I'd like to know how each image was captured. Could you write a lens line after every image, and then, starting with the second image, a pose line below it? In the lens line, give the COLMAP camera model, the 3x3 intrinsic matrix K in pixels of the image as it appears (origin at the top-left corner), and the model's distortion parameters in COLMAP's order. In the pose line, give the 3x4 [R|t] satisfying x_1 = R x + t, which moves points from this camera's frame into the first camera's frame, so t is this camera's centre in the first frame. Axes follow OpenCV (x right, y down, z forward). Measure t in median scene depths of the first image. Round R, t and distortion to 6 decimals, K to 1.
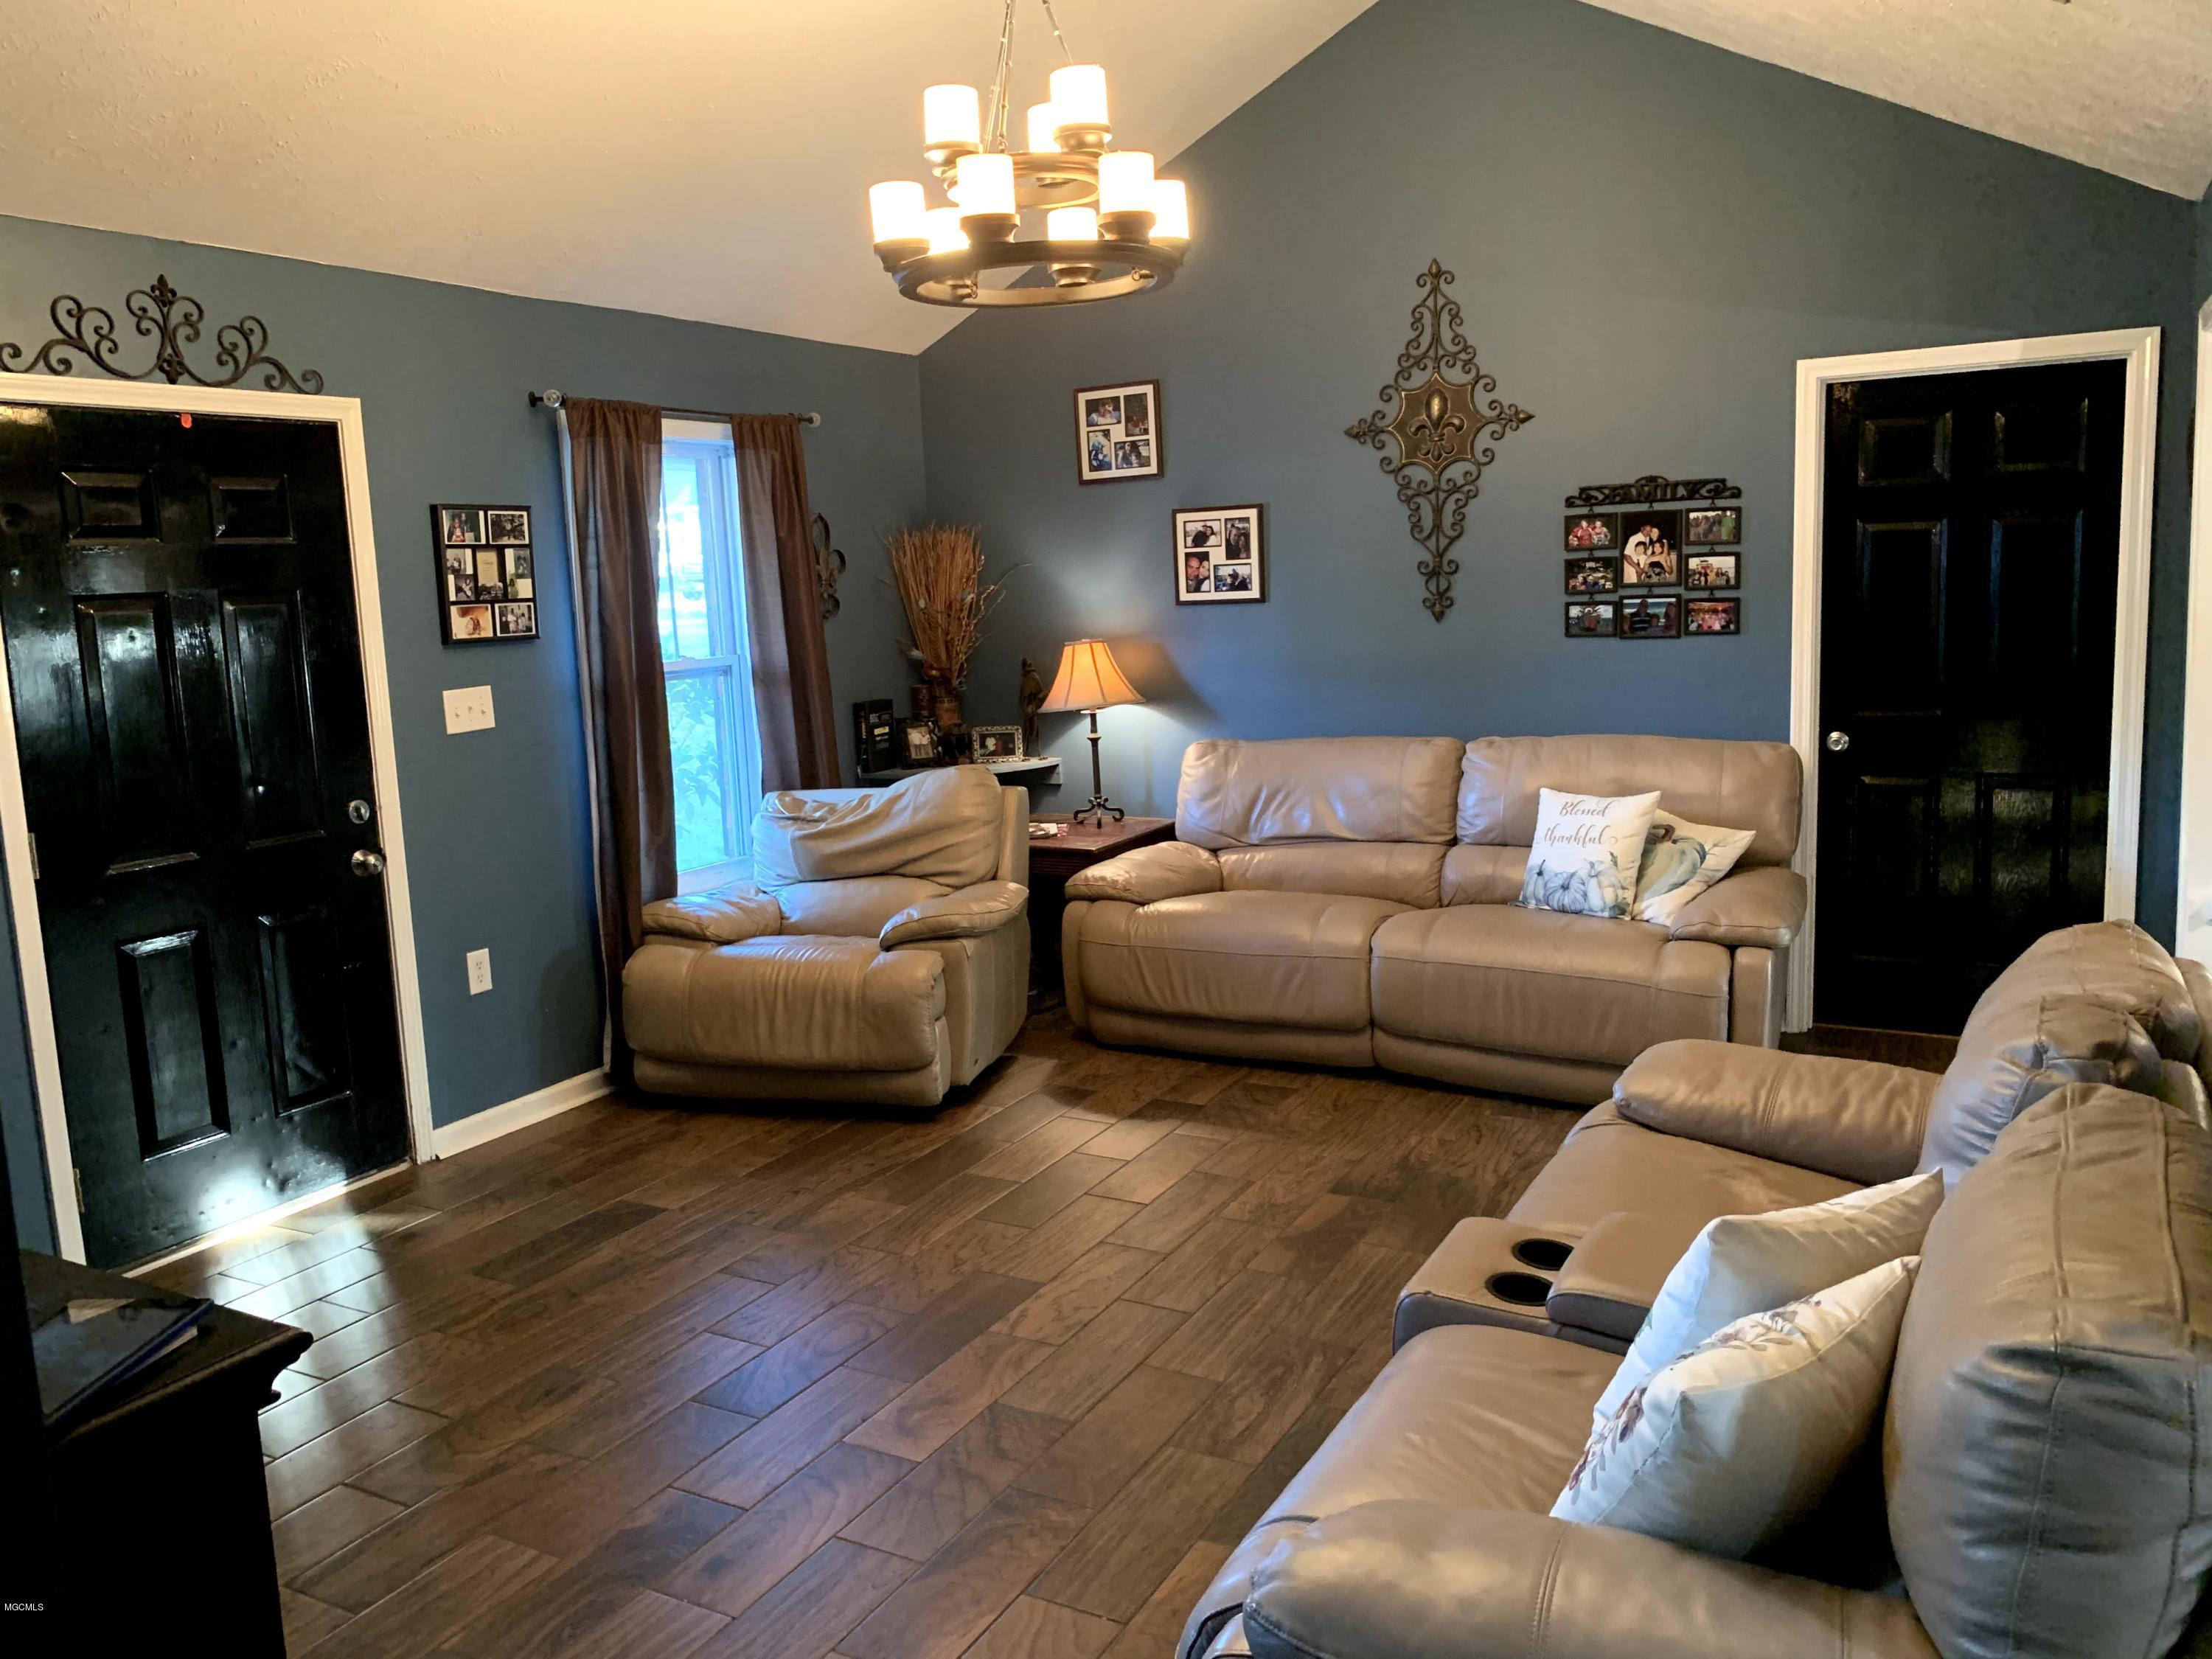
lens RADIAL K [[1698.7, 0, 1118.6], [0, 1698.7, 824.3], [0, 0, 1]] dist [0.027902, -0.031161]
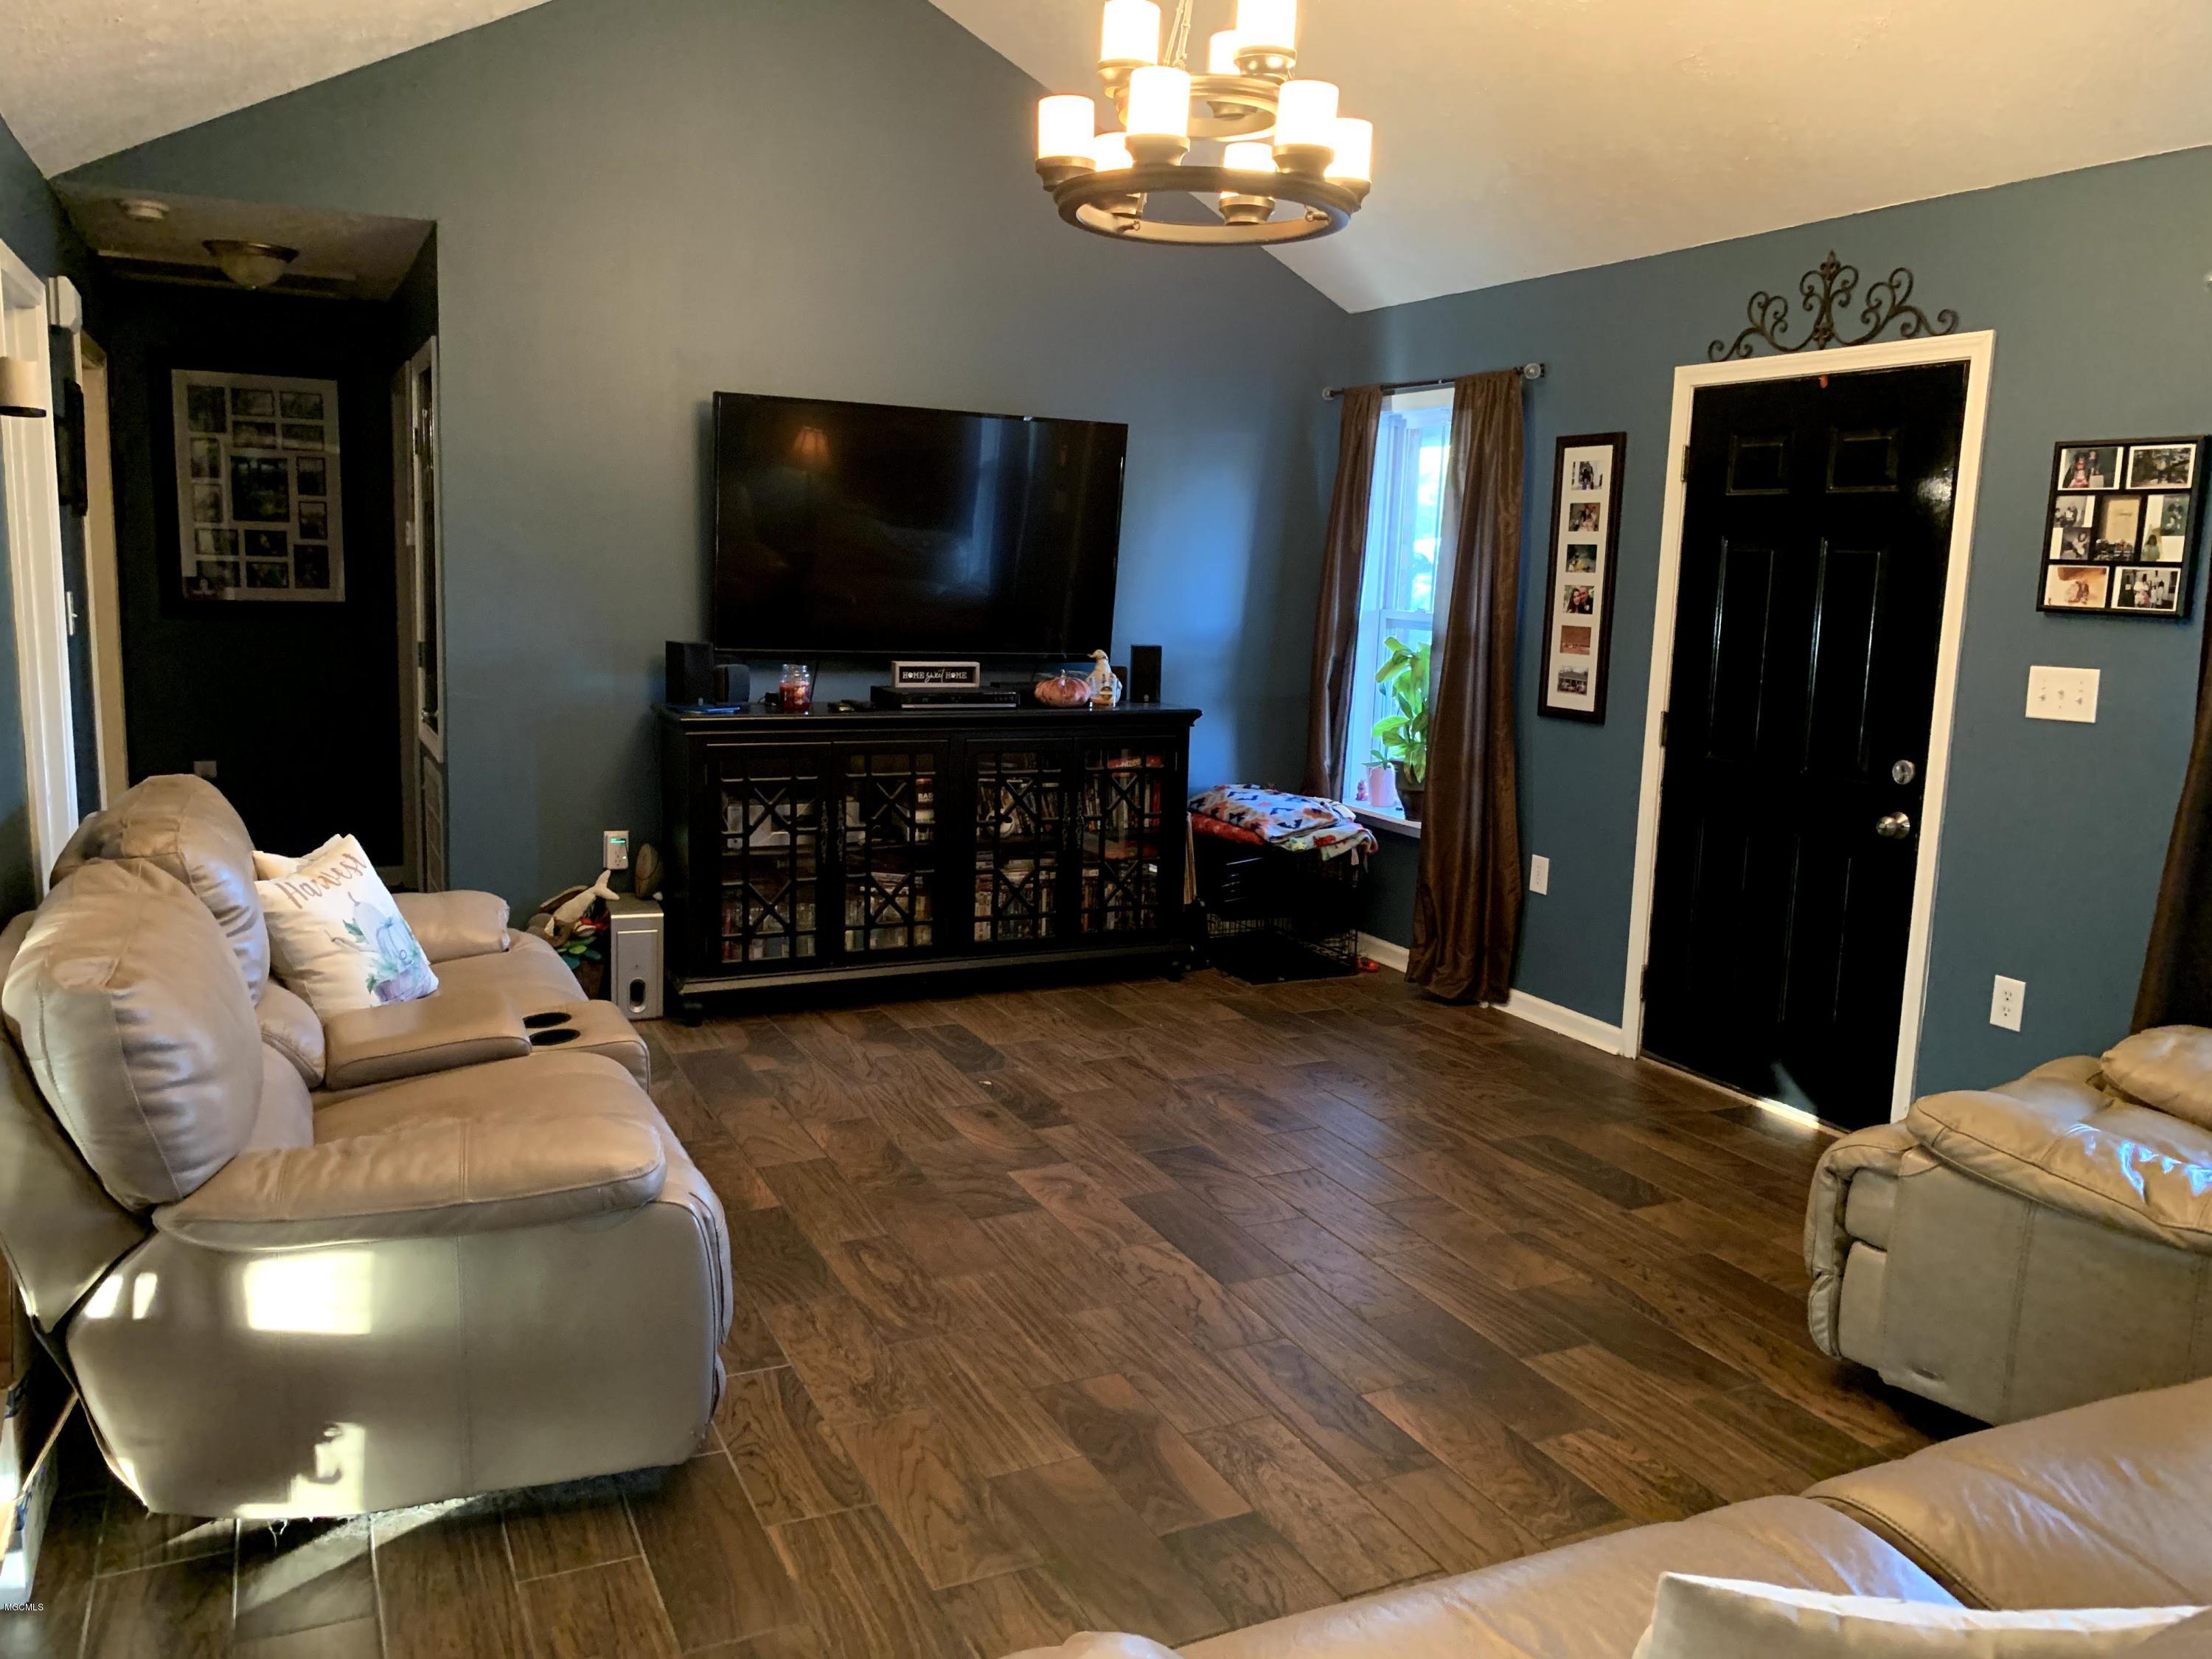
lens RADIAL K [[1698.7, 0, 1048.1], [0, 1698.7, 810.1], [0, 0, 1]] dist [0.027902, -0.031161]
pose [[-0.613355, 0.140599, -0.777192, 0.605442], [-0.127005, 0.953664, 0.272755, -0.189712], [0.779529, 0.266003, -0.567077, 1.189337]]
